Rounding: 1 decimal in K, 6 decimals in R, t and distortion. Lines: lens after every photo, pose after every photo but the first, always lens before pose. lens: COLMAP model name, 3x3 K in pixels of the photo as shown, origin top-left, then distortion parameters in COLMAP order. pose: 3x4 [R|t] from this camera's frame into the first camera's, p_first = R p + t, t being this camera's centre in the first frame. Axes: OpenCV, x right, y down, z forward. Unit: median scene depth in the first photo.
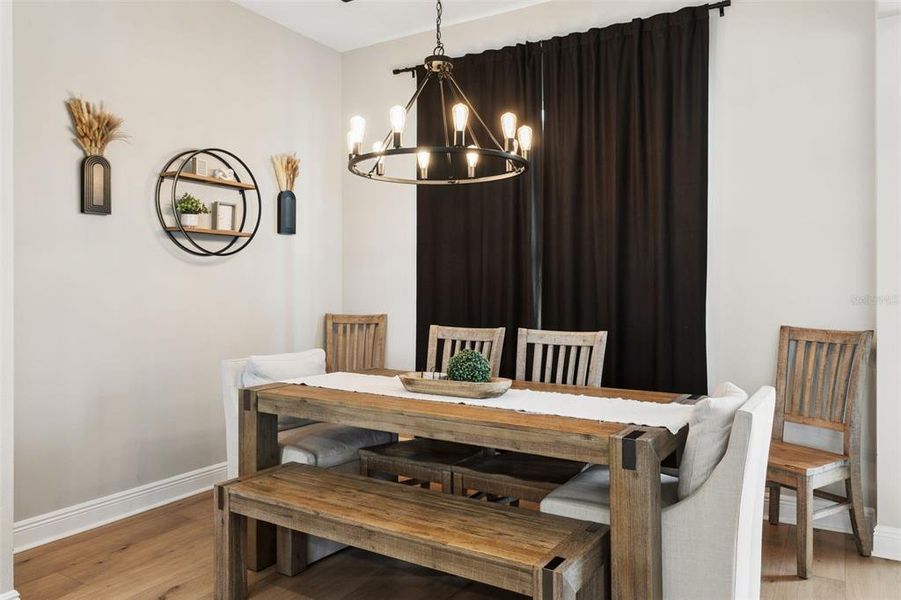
lens RADIAL K [[633.0, 0, 454.0], [0, 633.0, 291.2], [0, 0, 1]] dist [0.020583, -0.001573]
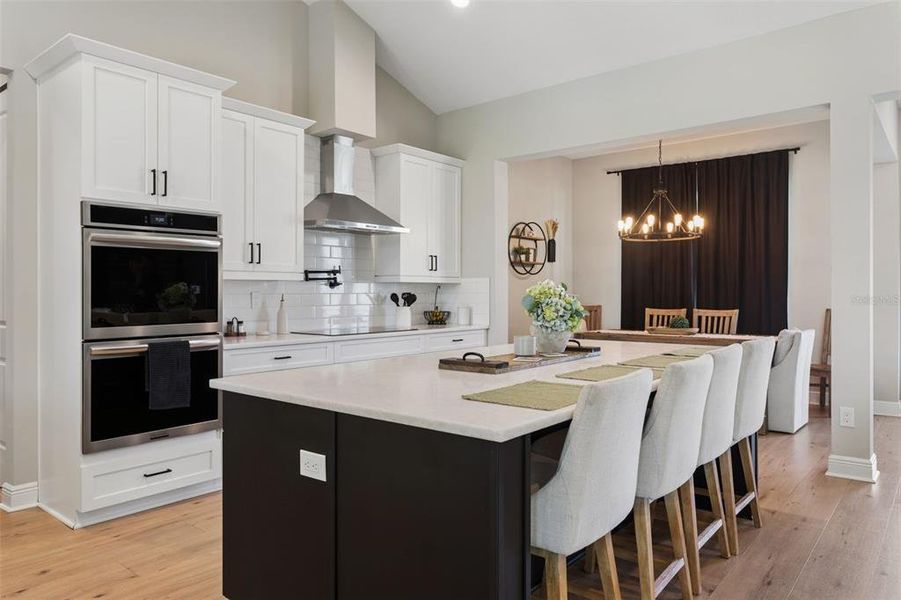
lens RADIAL K [[633.0, 0, 449.5], [0, 633.0, 298.4], [0, 0, 1]] dist [0.020583, -0.001573]
pose [[0.992804, -0.000120, -0.119751, -0.407156], [0.000416, 0.999997, 0.002445, 0.016115], [0.119750, -0.002478, 0.992801, -1.086915]]
